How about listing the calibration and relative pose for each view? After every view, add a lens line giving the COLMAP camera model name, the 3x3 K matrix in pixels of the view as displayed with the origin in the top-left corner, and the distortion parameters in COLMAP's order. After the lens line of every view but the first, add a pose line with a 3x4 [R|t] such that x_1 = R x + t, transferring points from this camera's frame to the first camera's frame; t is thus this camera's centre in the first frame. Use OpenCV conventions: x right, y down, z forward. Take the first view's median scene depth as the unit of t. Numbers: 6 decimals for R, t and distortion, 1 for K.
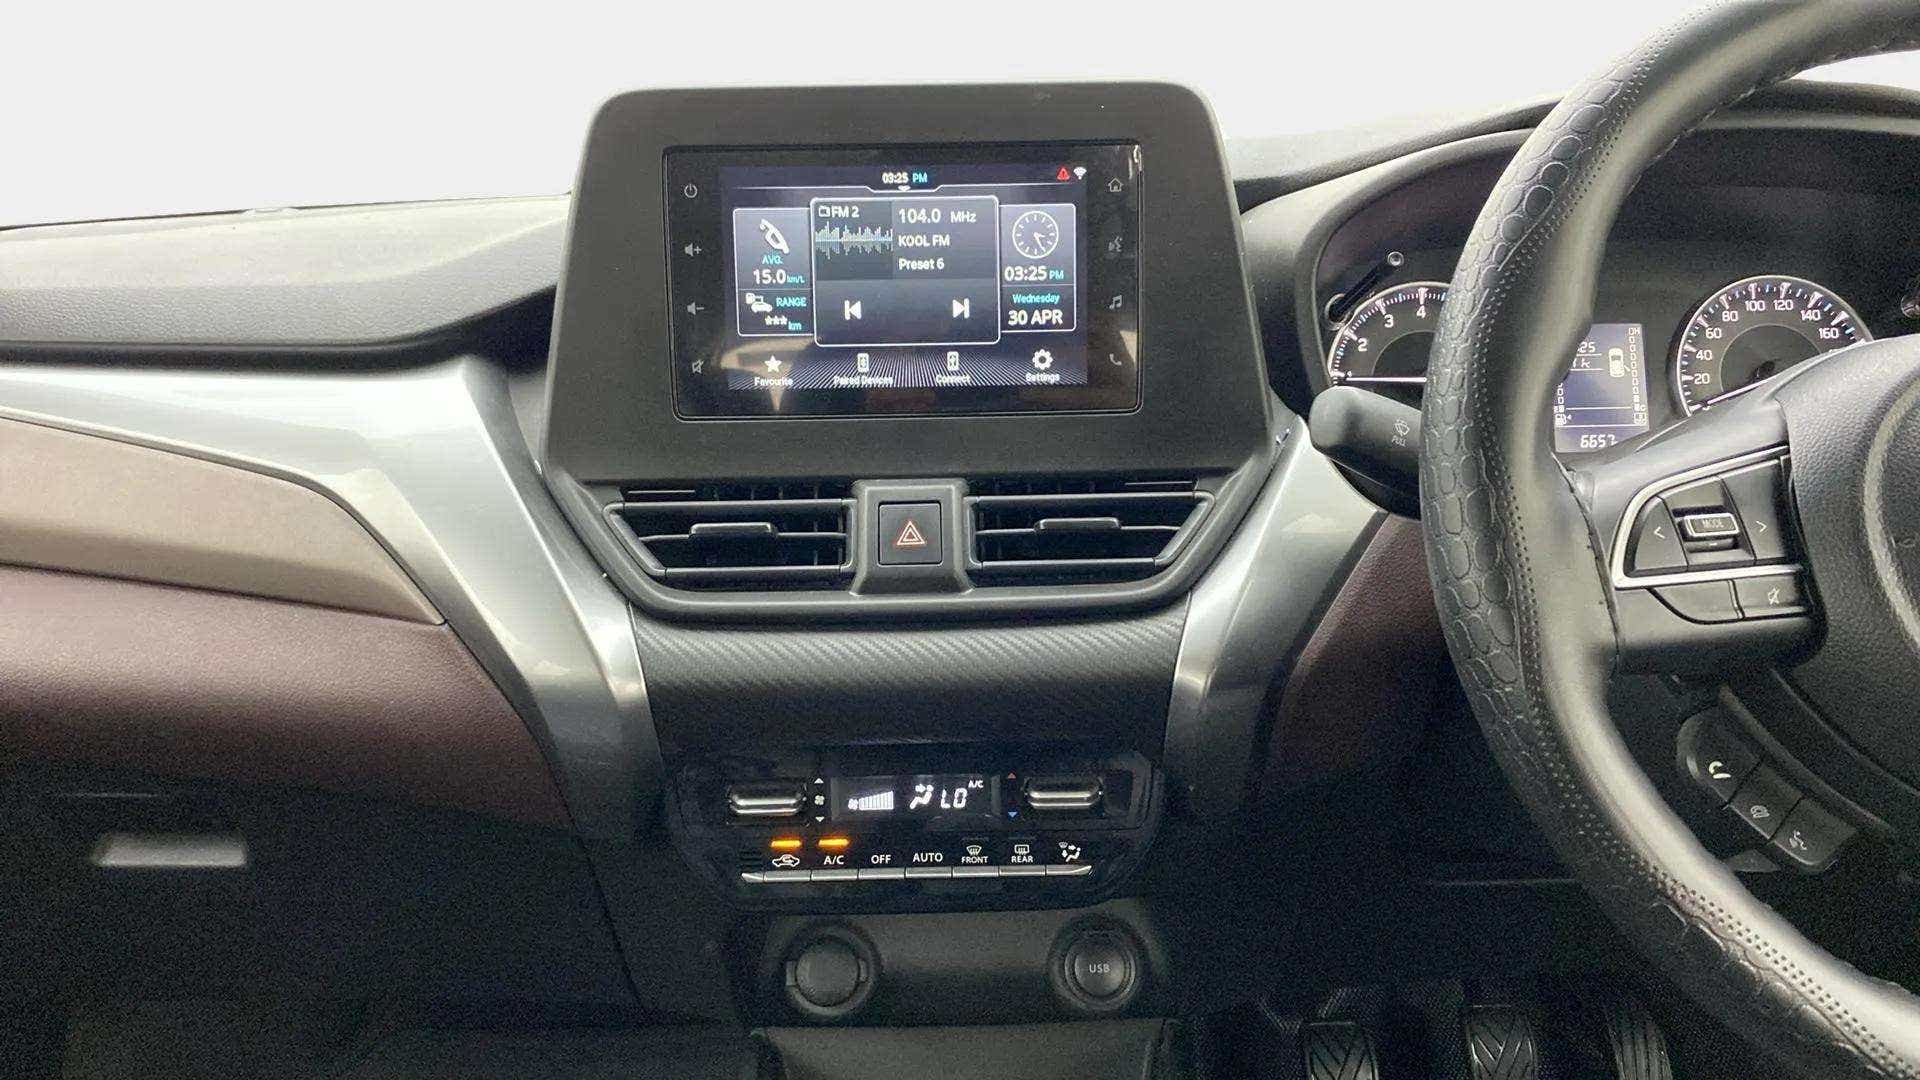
lens RADIAL K [[1388.6, 0, 969.2], [0, 1388.6, 495.8], [0, 0, 1]] dist [0.029191, -0.064595]
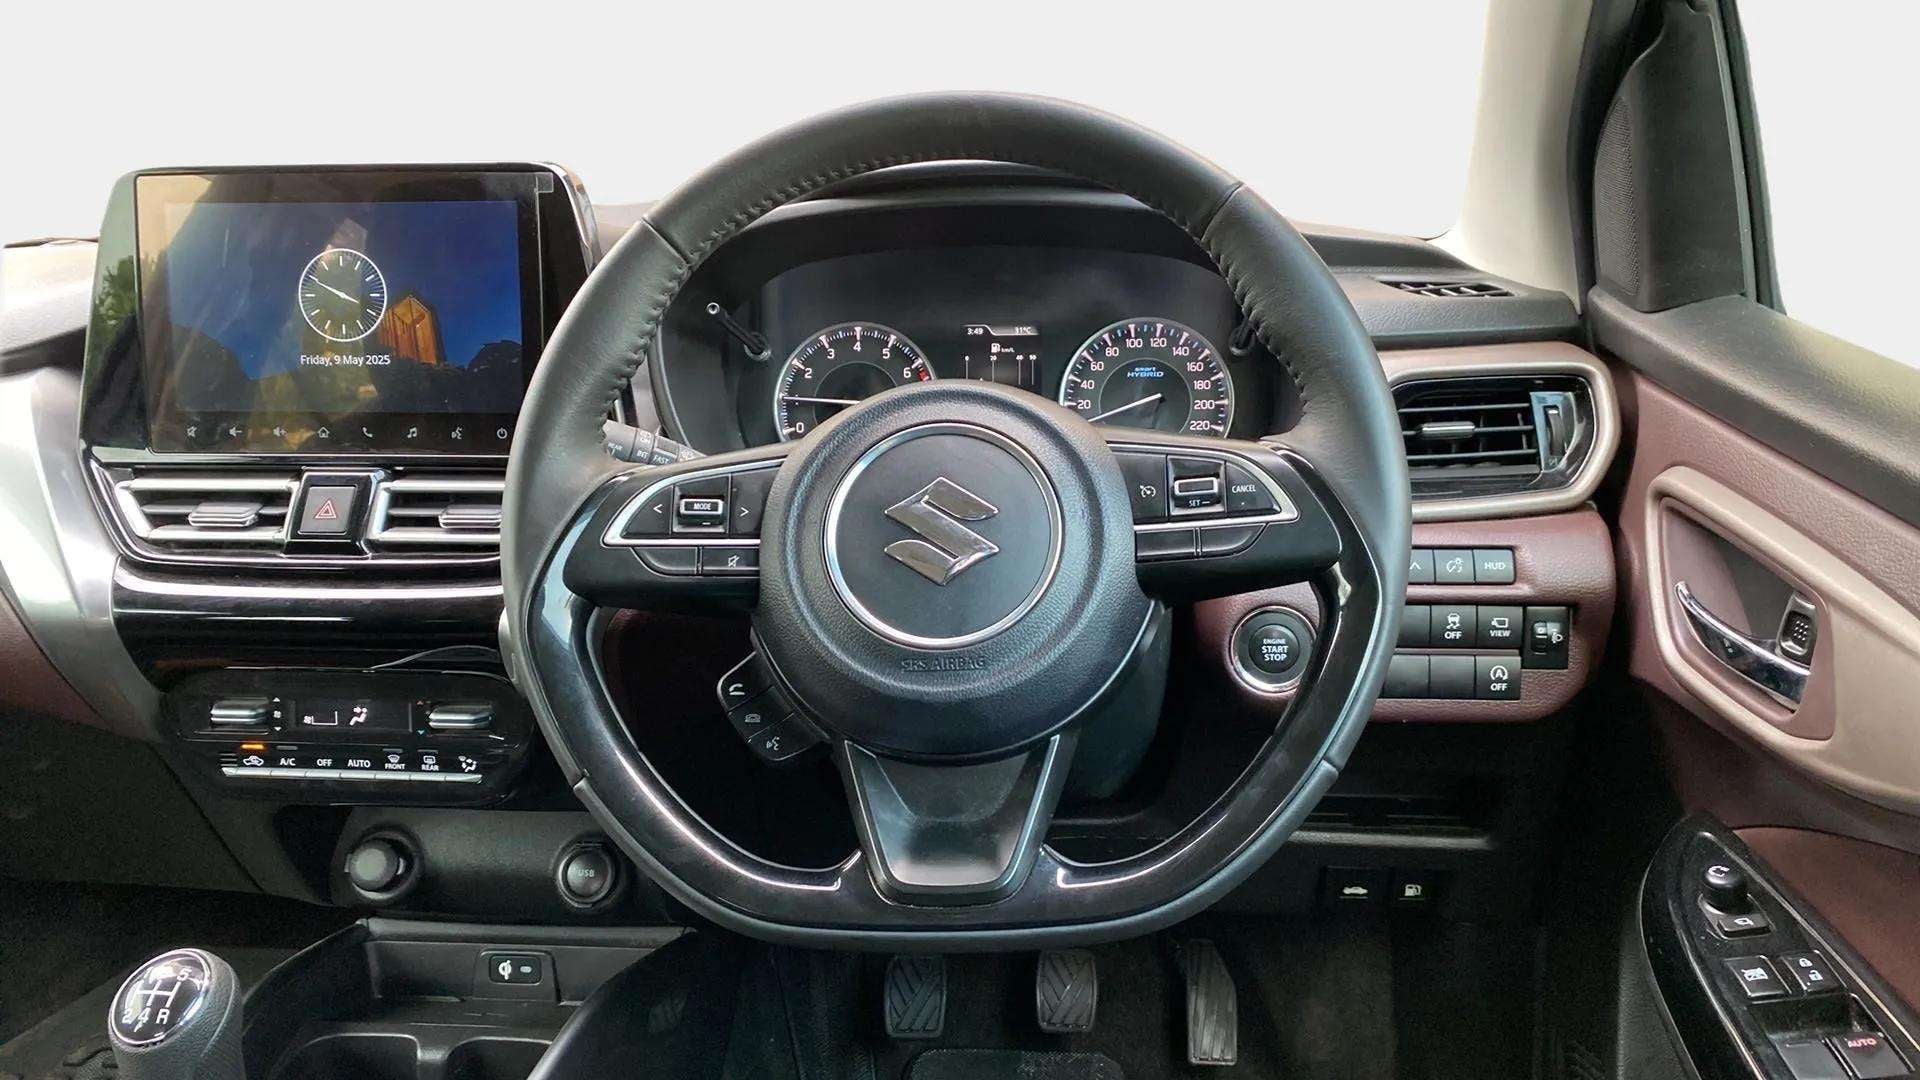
lens RADIAL K [[1388.6, 0, 971.2], [0, 1388.6, 522.0], [0, 0, 1]] dist [0.029191, -0.064595]
pose [[0.995533, 0.027315, -0.090380, 0.652664], [-0.026363, 0.999584, 0.011715, 0.006830], [0.090662, -0.009280, 0.995838, -0.235171]]
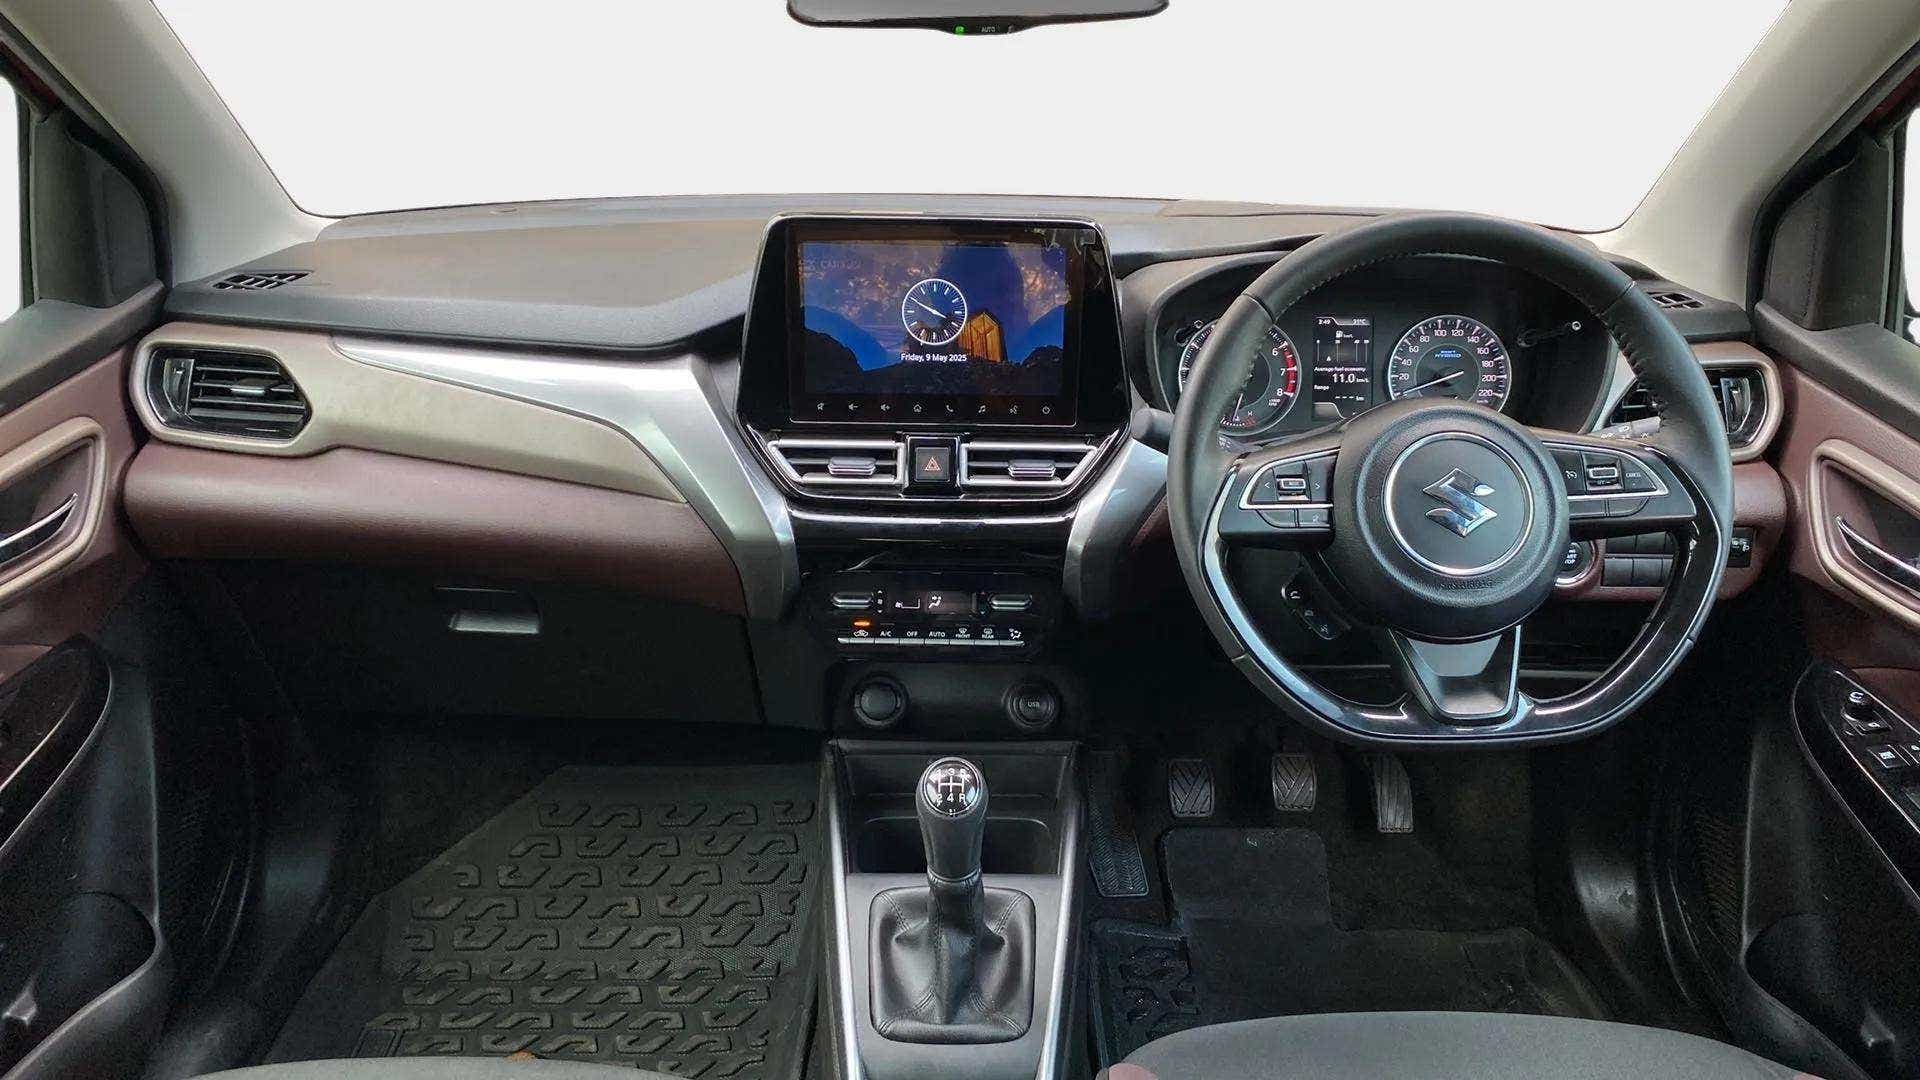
lens RADIAL K [[1388.6, 0, 970.1], [0, 1388.6, 521.7], [0, 0, 1]] dist [0.029191, -0.064595]
pose [[0.999432, 0.032515, -0.008847, 0.026632], [-0.031017, 0.990277, 0.135607, -0.147305], [0.013170, -0.135255, 0.990723, -0.845400]]
